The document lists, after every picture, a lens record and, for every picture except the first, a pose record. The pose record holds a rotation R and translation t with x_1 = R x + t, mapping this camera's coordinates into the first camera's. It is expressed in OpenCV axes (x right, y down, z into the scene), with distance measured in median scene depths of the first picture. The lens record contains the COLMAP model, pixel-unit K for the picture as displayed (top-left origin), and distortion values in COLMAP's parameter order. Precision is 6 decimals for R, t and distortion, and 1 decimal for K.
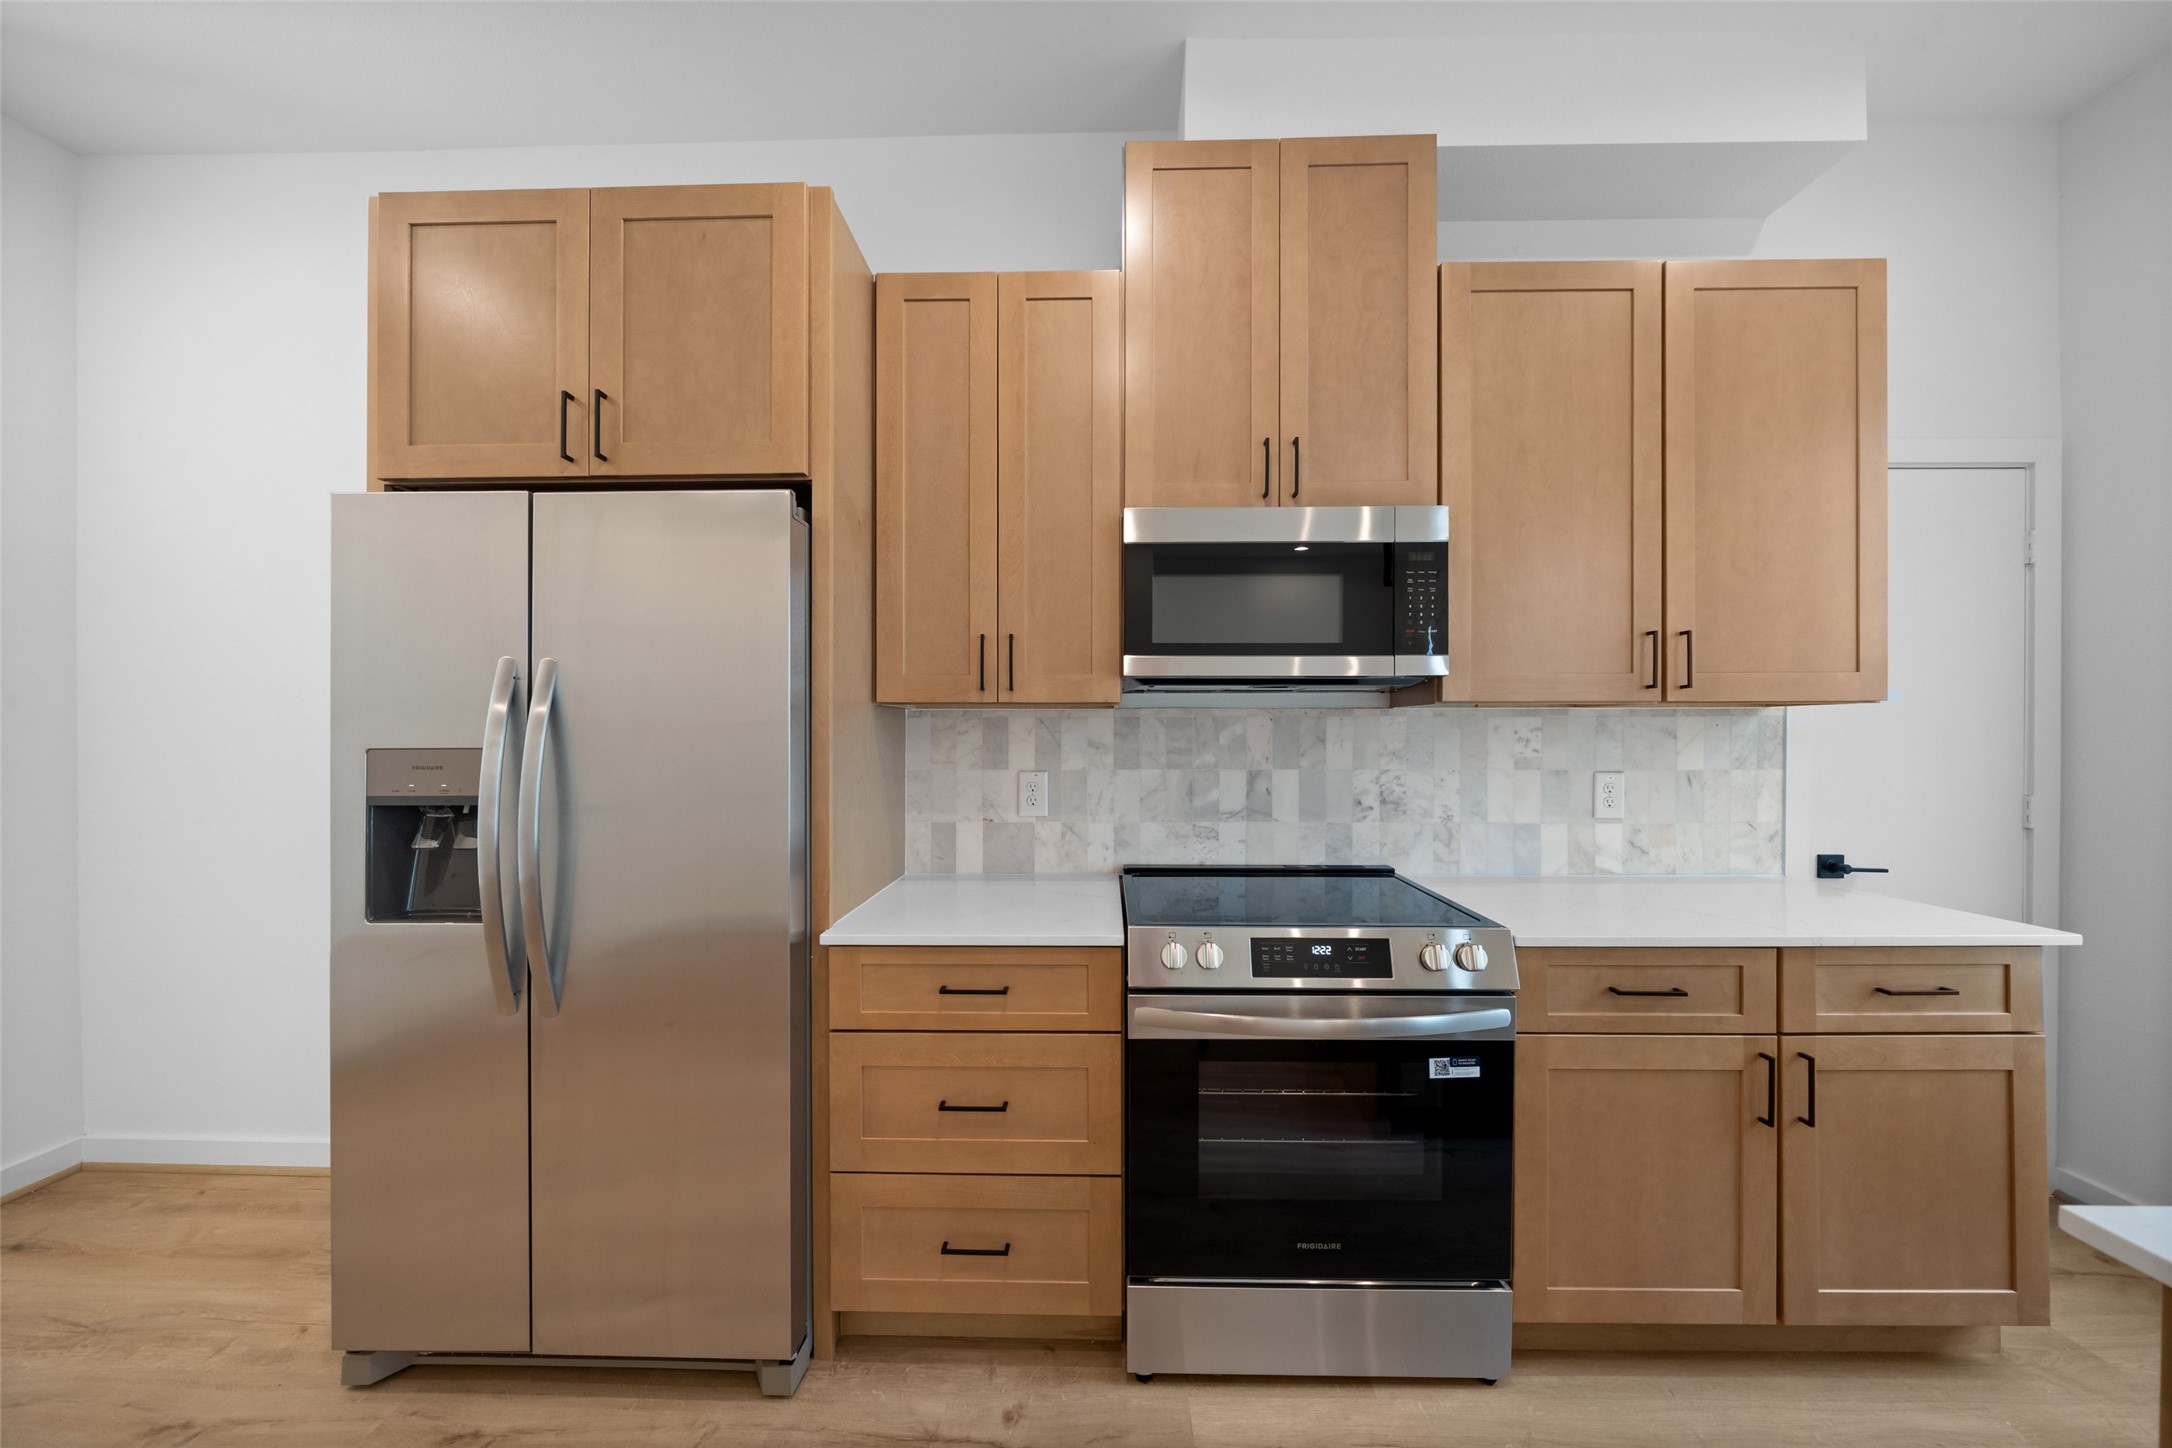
lens RADIAL K [[748.1, 0, 1091.2], [0, 748.1, 731.1], [0, 0, 1]] dist [-0.006645, 0.000300]
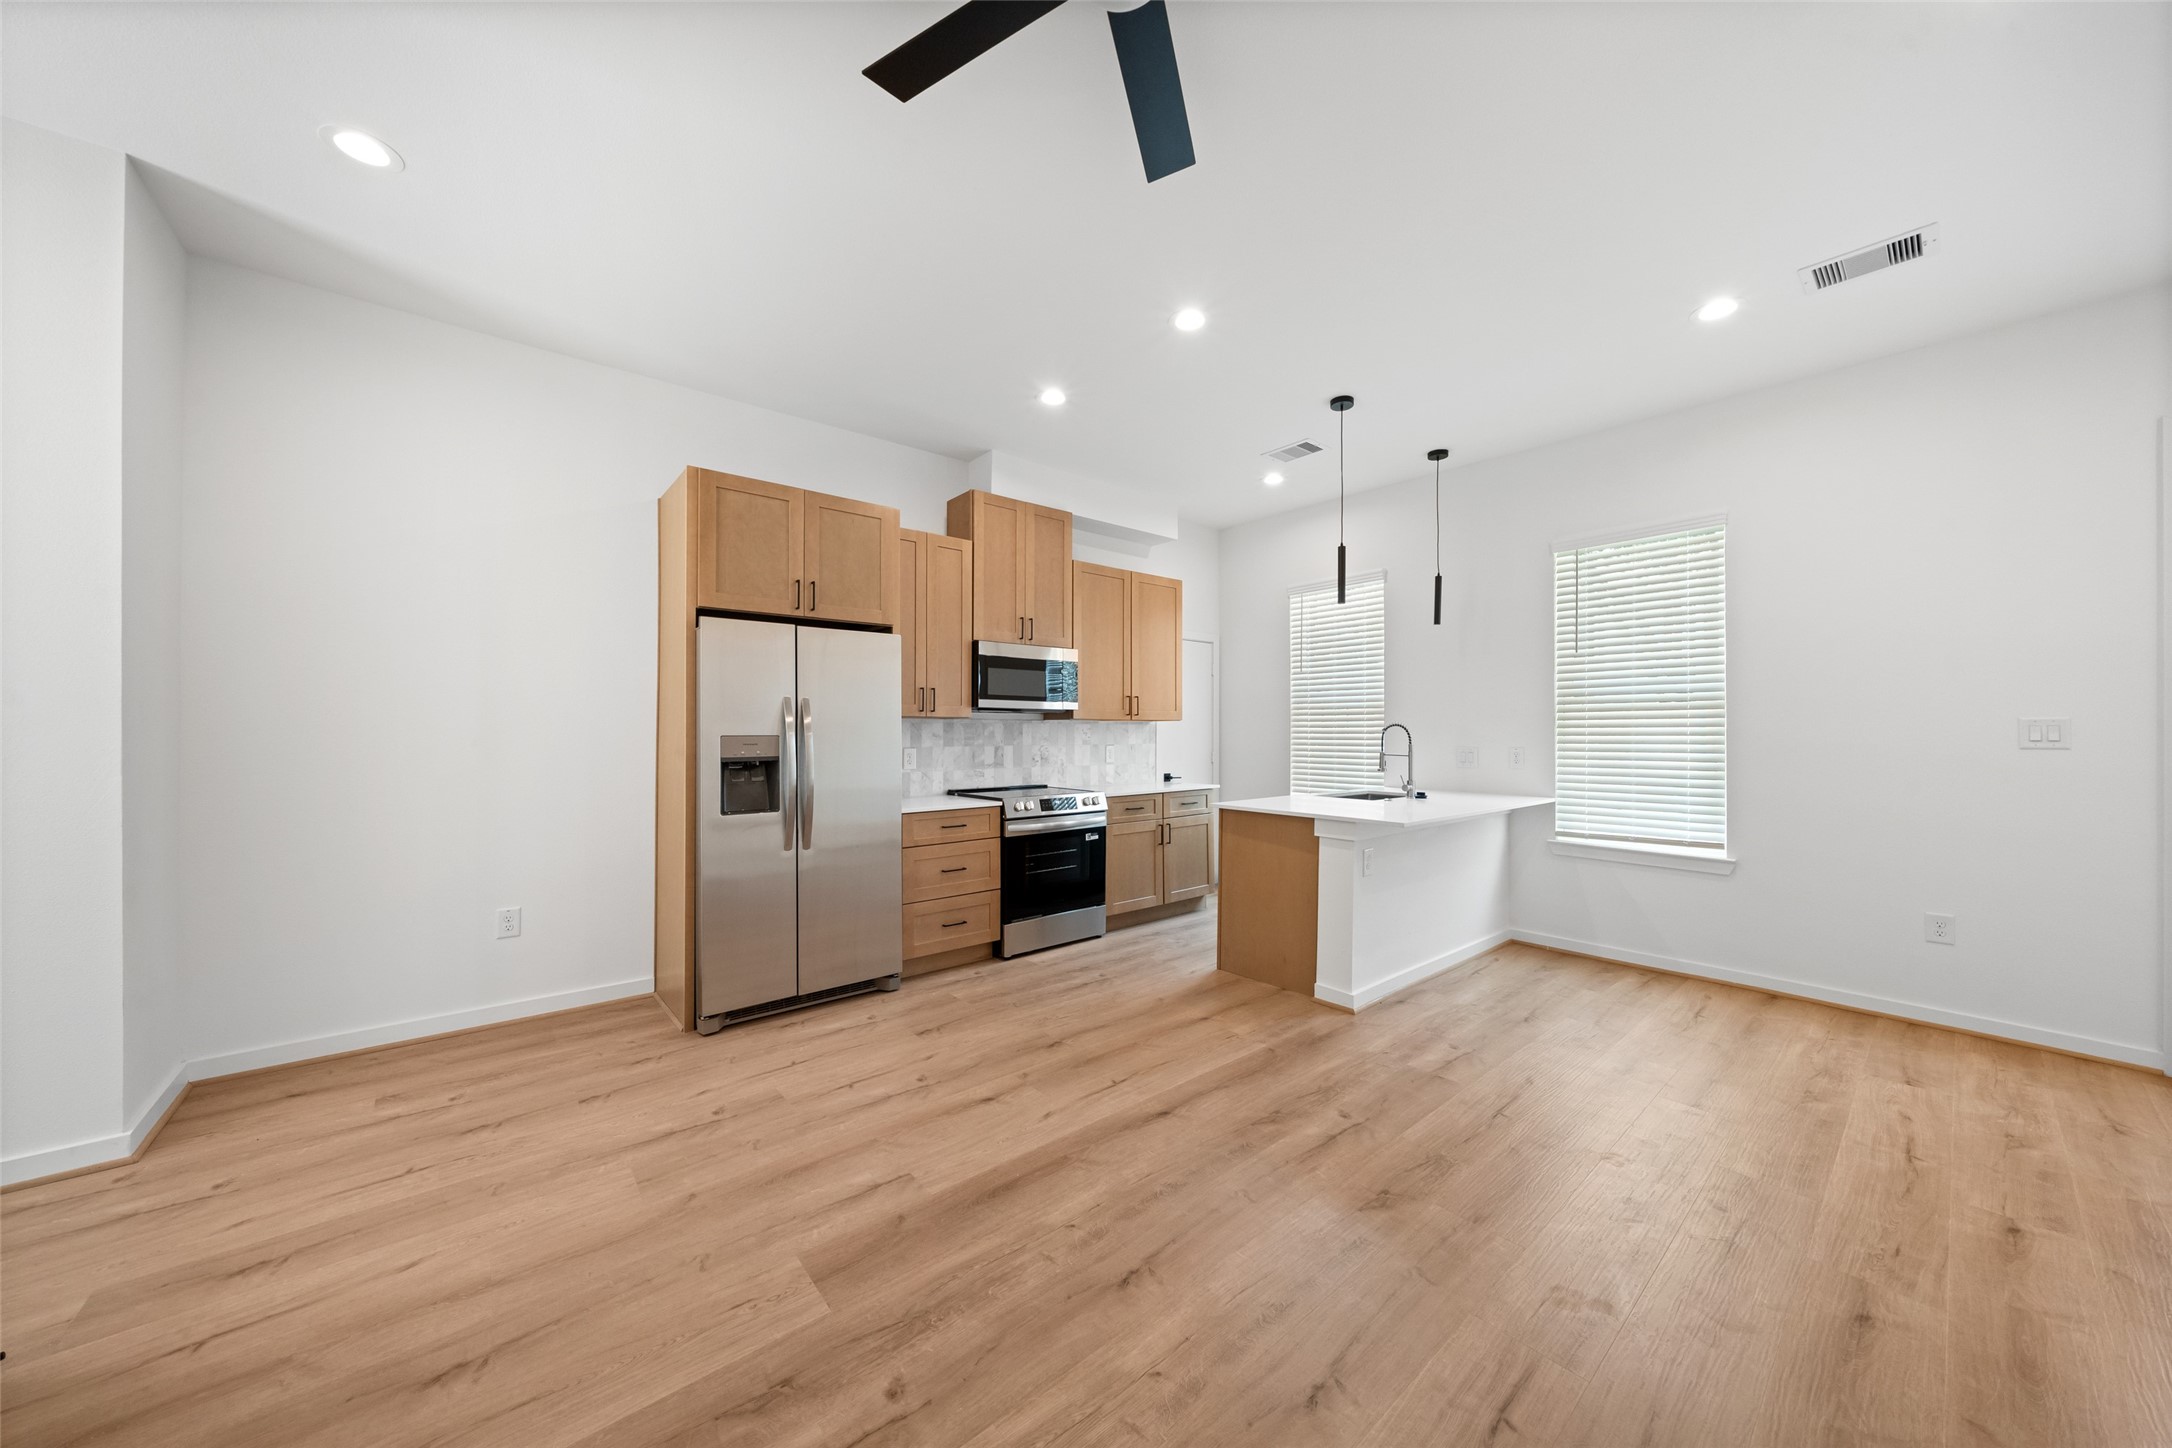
lens RADIAL K [[748.1, 0, 1087.0], [0, 748.1, 724.7], [0, 0, 1]] dist [-0.006645, 0.000300]
pose [[0.750079, 0.006388, 0.661318, -1.323257], [0.000715, 0.999945, -0.010470, 0.011967], [-0.661348, 0.008326, 0.750033, -1.107165]]
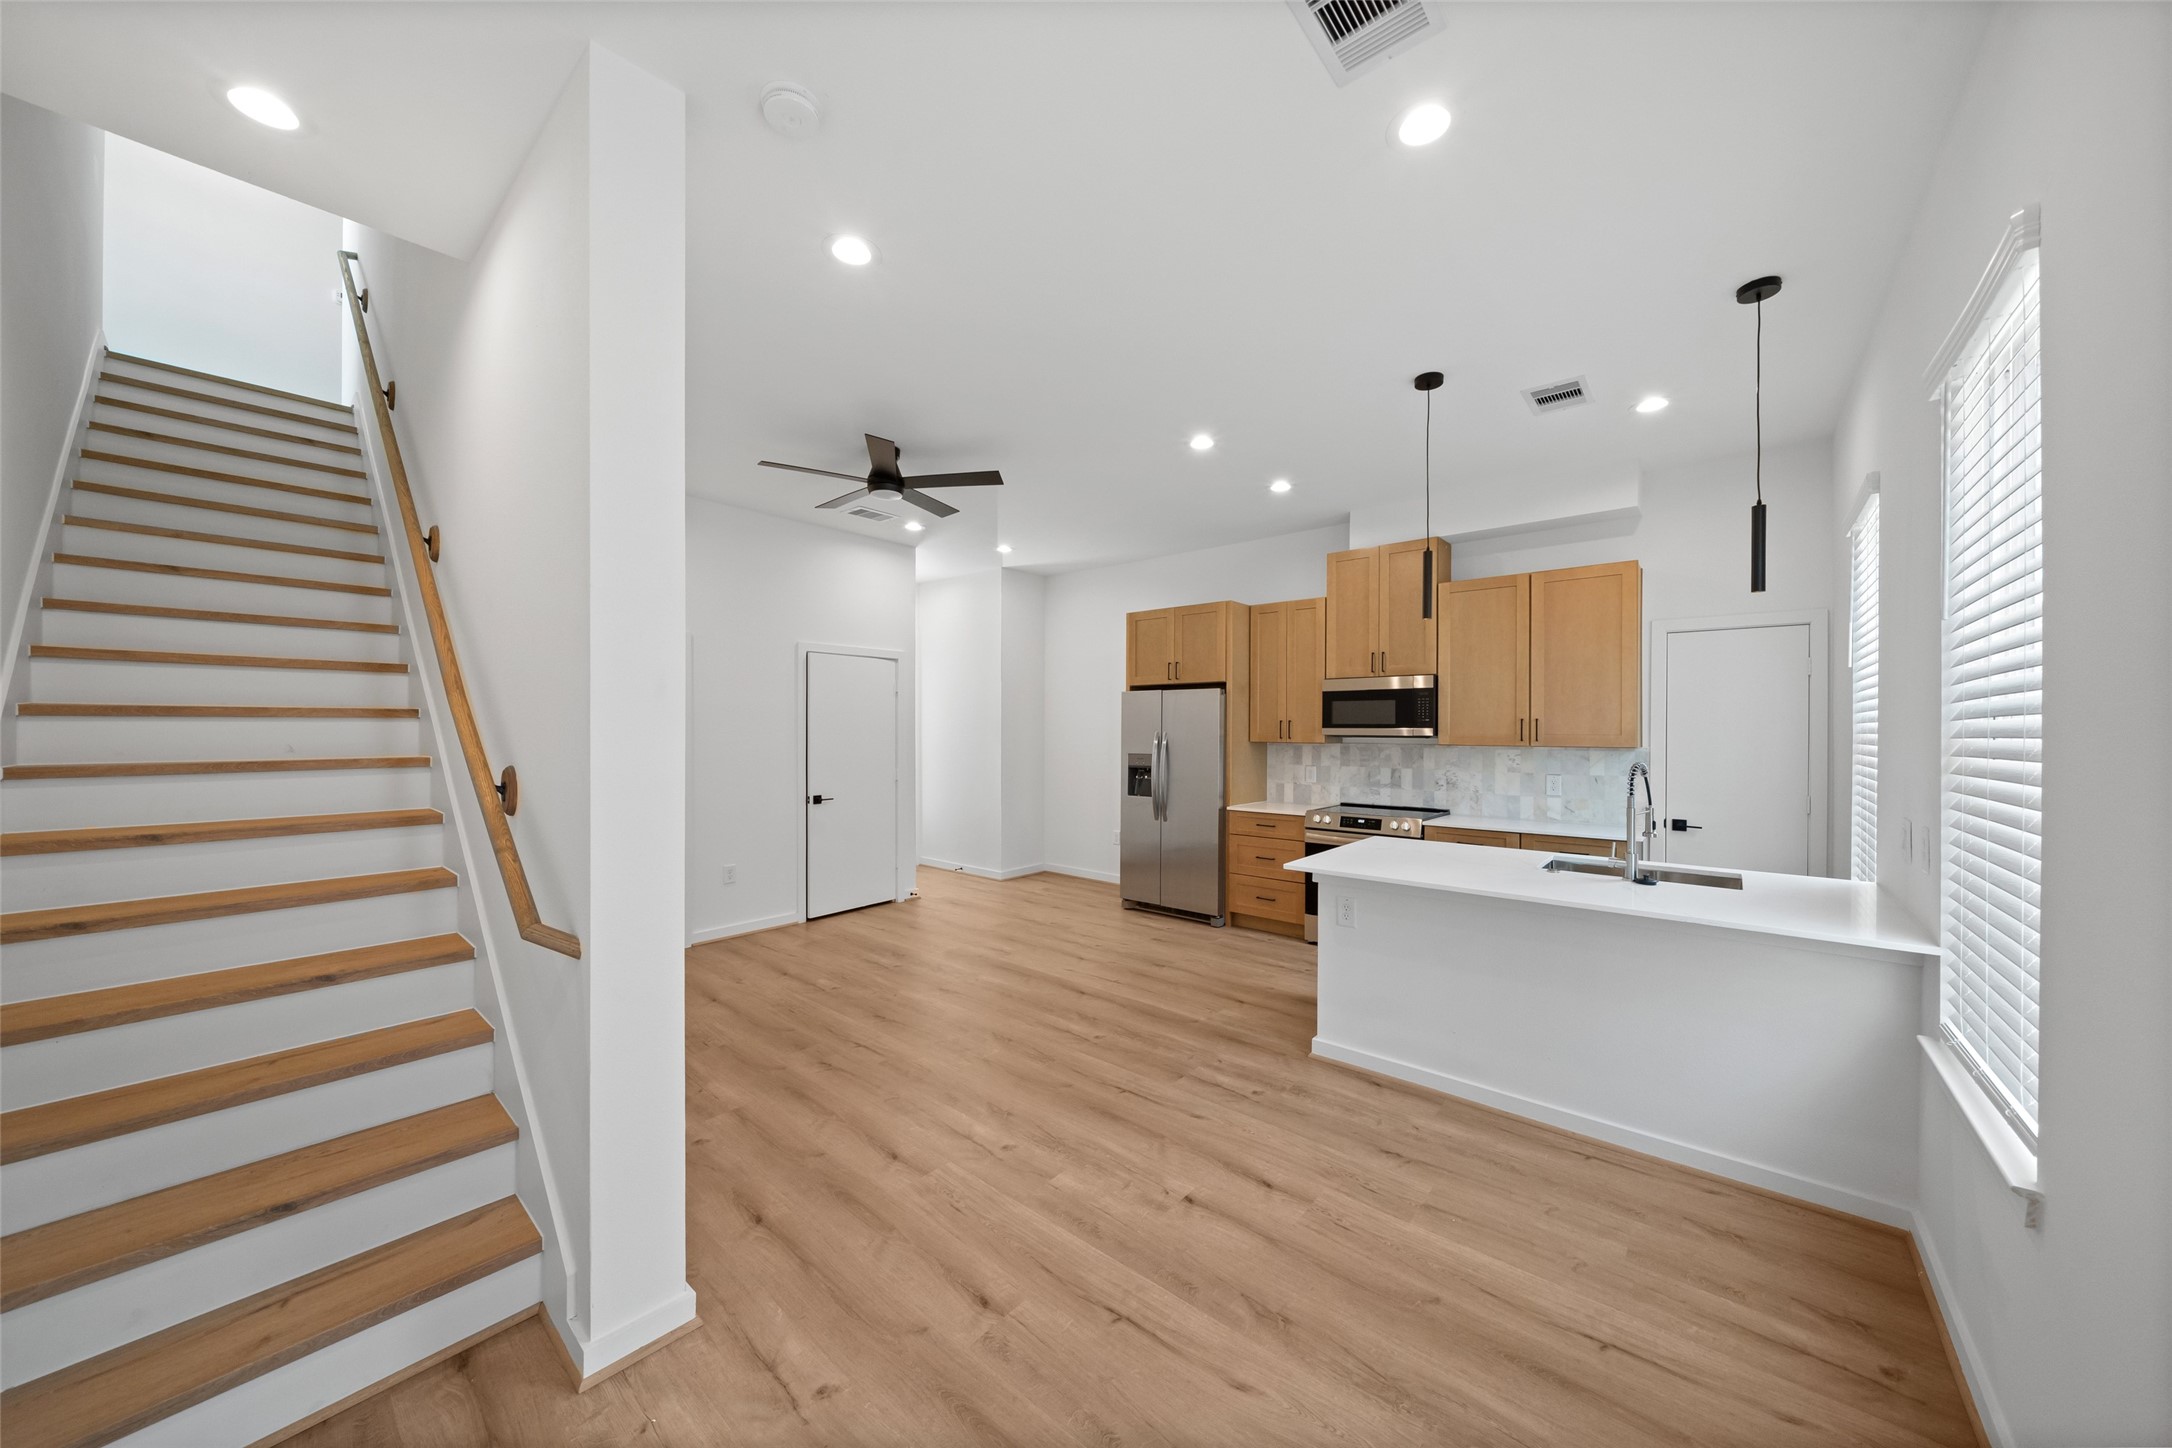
lens RADIAL K [[748.1, 0, 1083.6], [0, 748.1, 728.5], [0, 0, 1]] dist [-0.006645, 0.000300]
pose [[0.768760, 0.002521, -0.639533, 1.224856], [-0.005255, 0.999983, -0.002376, -0.084703], [0.639516, 0.005187, 0.768760, -1.930723]]
